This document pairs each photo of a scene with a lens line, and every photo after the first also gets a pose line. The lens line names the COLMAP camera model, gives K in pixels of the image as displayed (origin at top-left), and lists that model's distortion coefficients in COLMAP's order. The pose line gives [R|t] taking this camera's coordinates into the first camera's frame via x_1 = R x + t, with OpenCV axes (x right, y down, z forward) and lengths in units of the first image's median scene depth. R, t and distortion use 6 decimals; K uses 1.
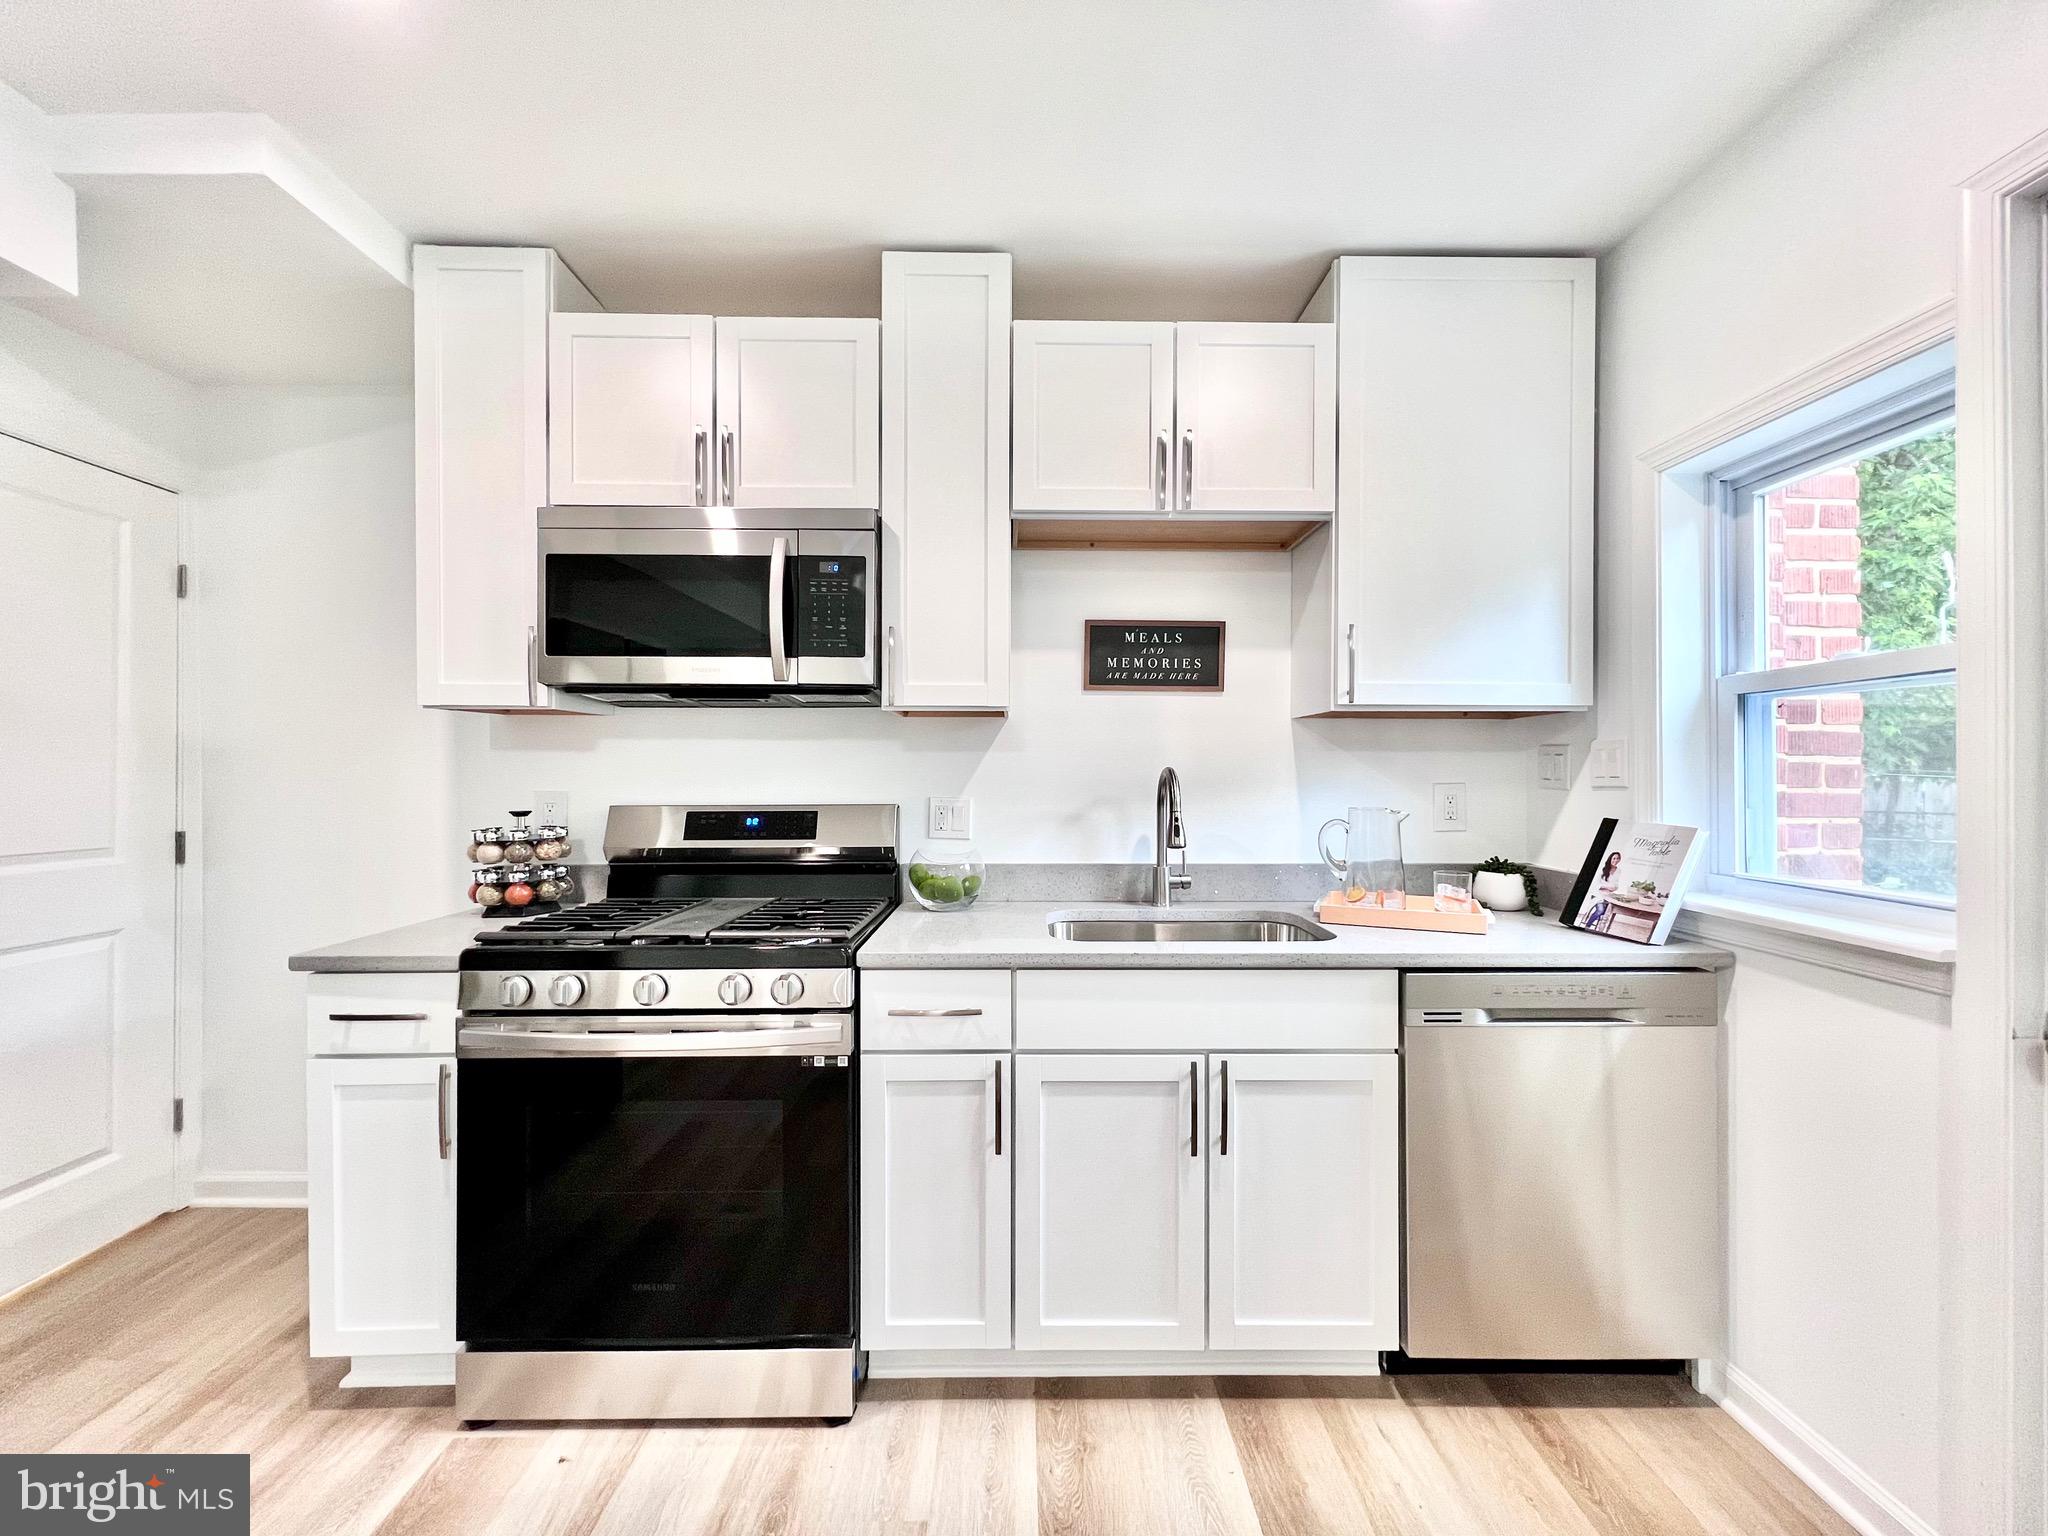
lens RADIAL K [[816.4, 0, 1021.0], [0, 816.4, 775.0], [0, 0, 1]] dist [-0.001757, -0.000642]
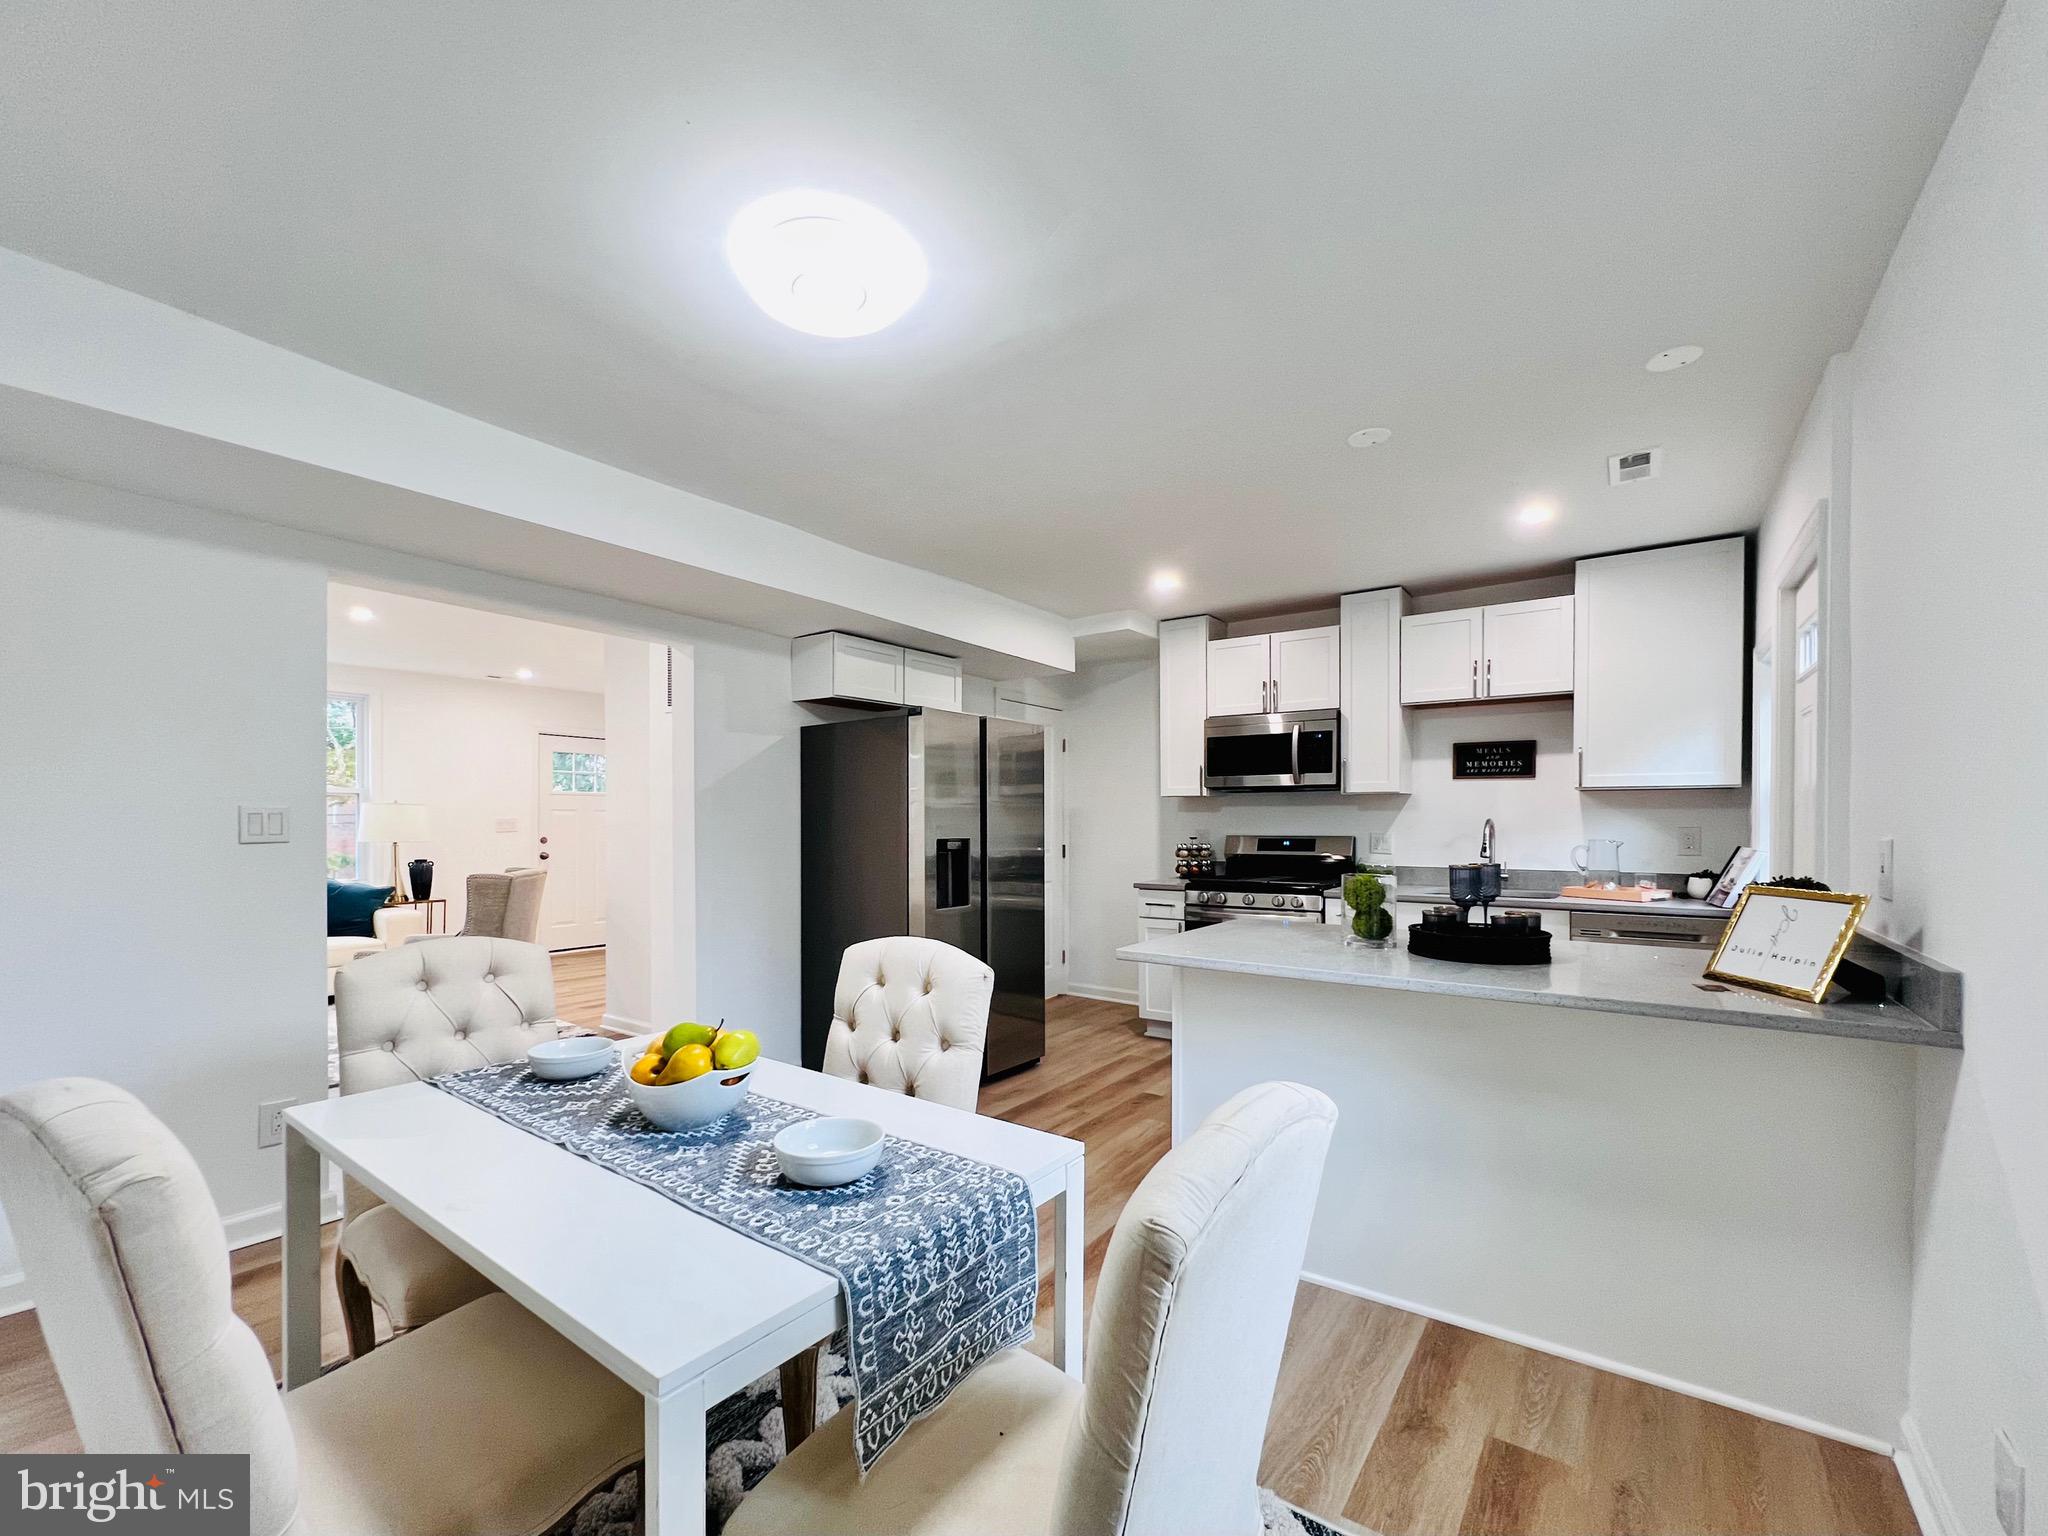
lens RADIAL K [[861.8, 0, 1041.1], [0, 861.8, 827.3], [0, 0, 1]] dist [-0.004645, -0.000453]
pose [[0.820729, 0.003376, -0.571308, 0.536800], [0.002844, 0.999946, 0.009994, -0.014194], [0.571311, -0.009827, 0.820675, -1.515413]]
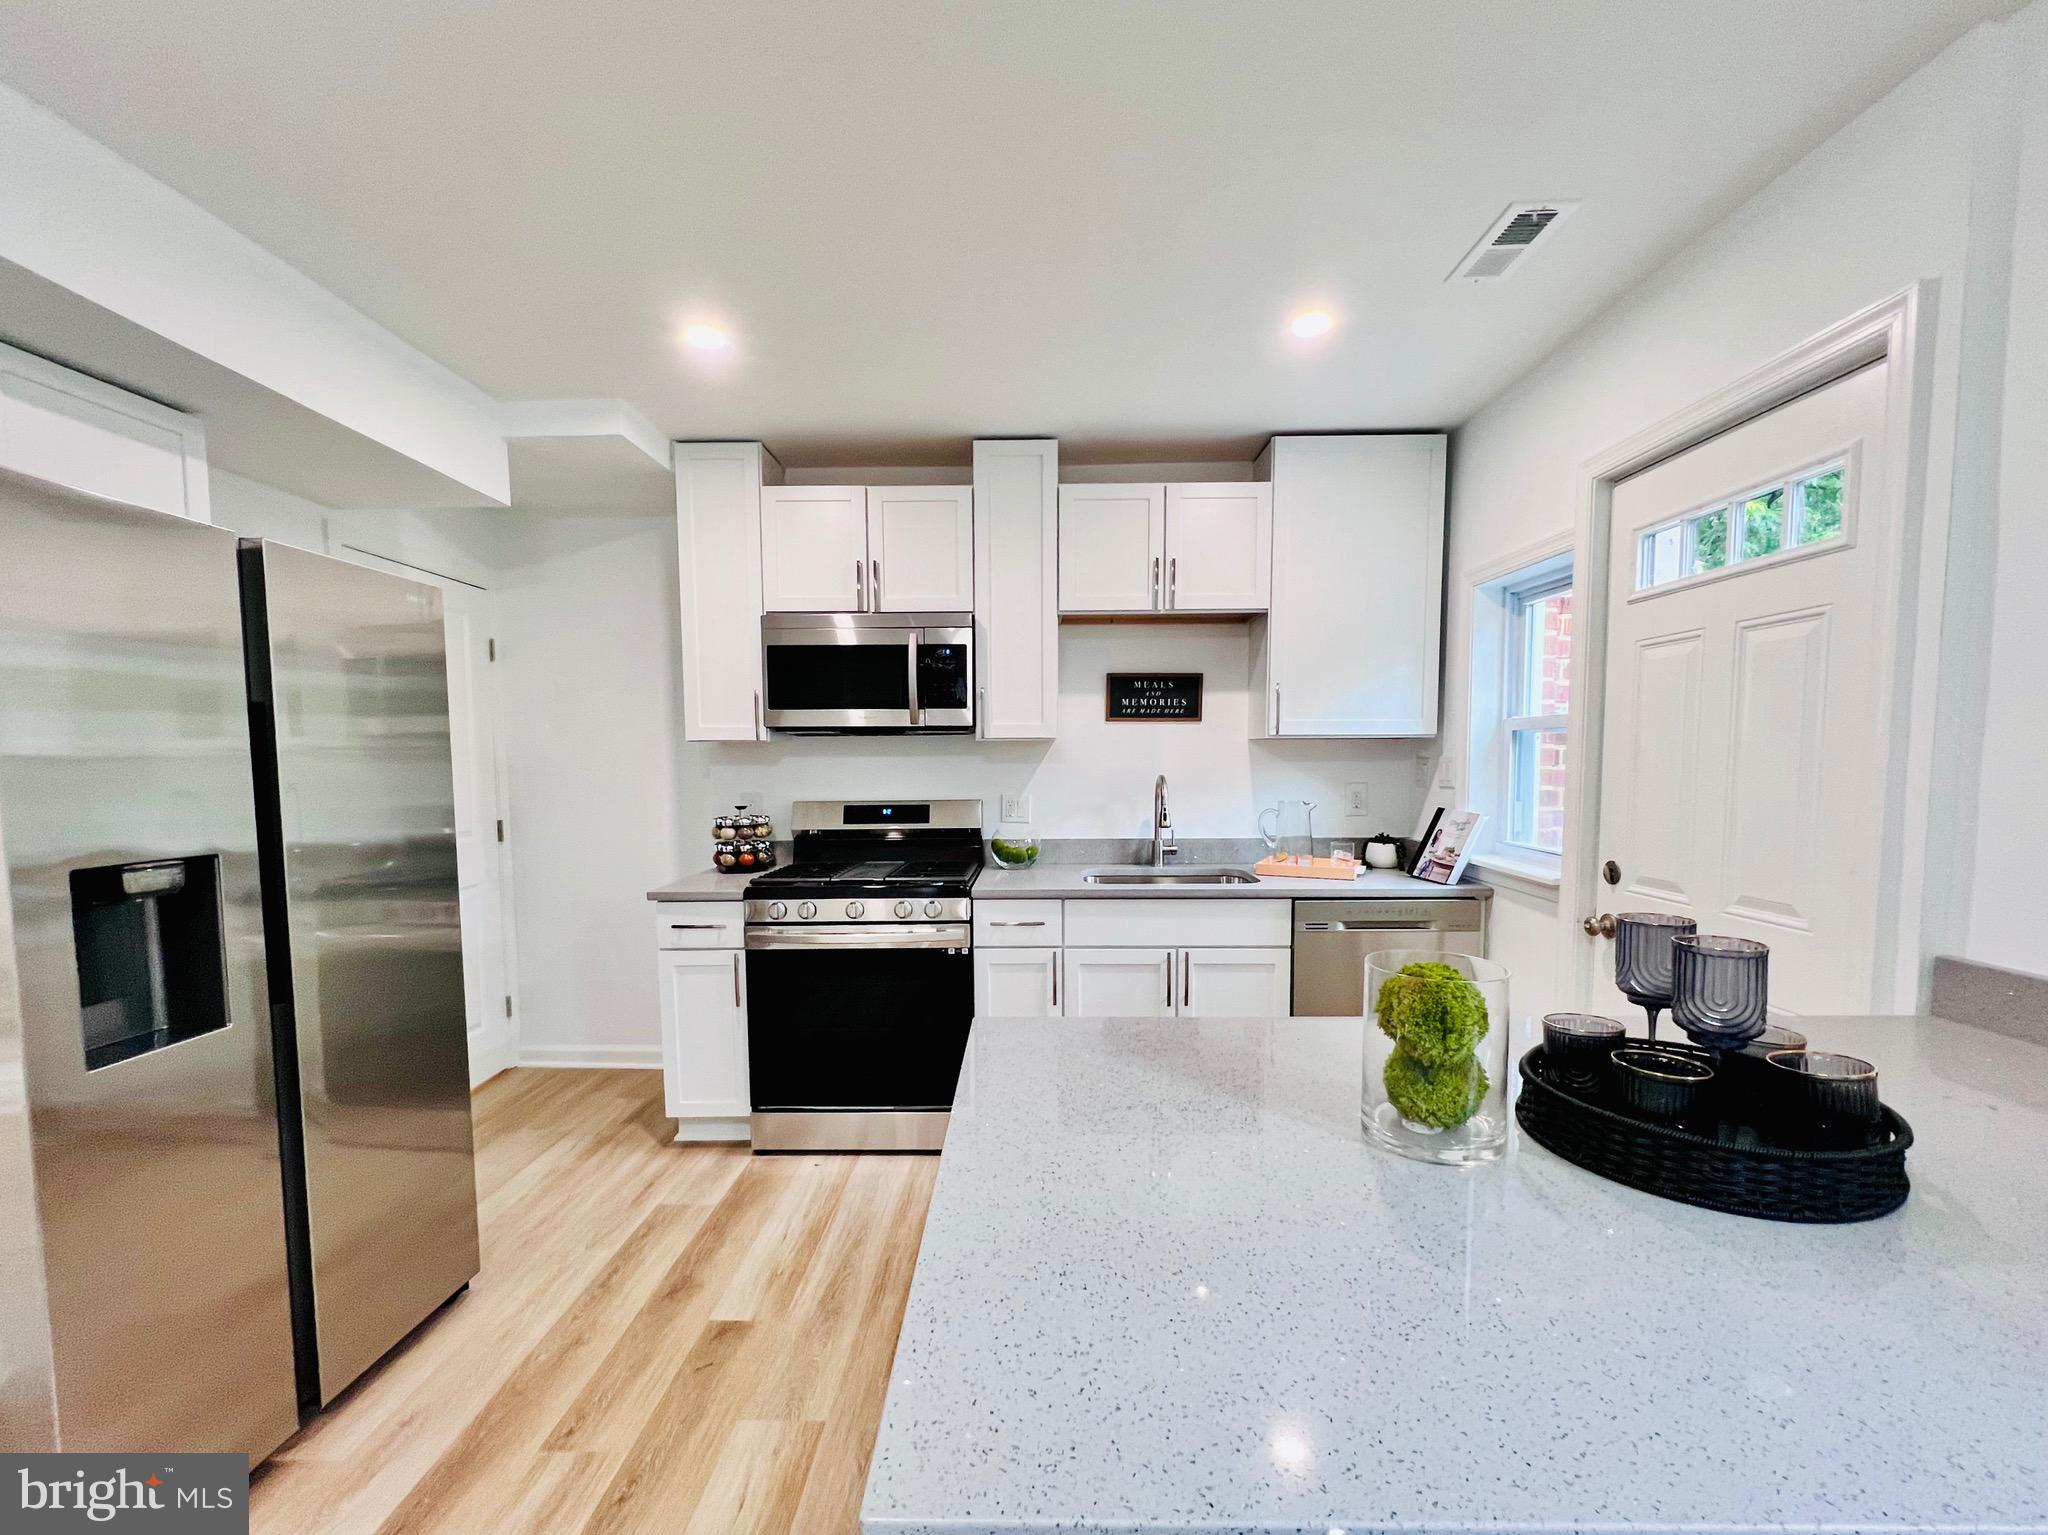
lens RADIAL K [[853.4, 0, 1026.9], [0, 853.4, 817.1], [0, 0, 1]] dist [-0.004465, -0.000782]
pose [[0.999724, -0.005252, -0.022920, -0.037140], [0.006895, 0.997366, 0.072203, -0.052292], [0.022480, -0.072341, 0.997127, -0.656801]]
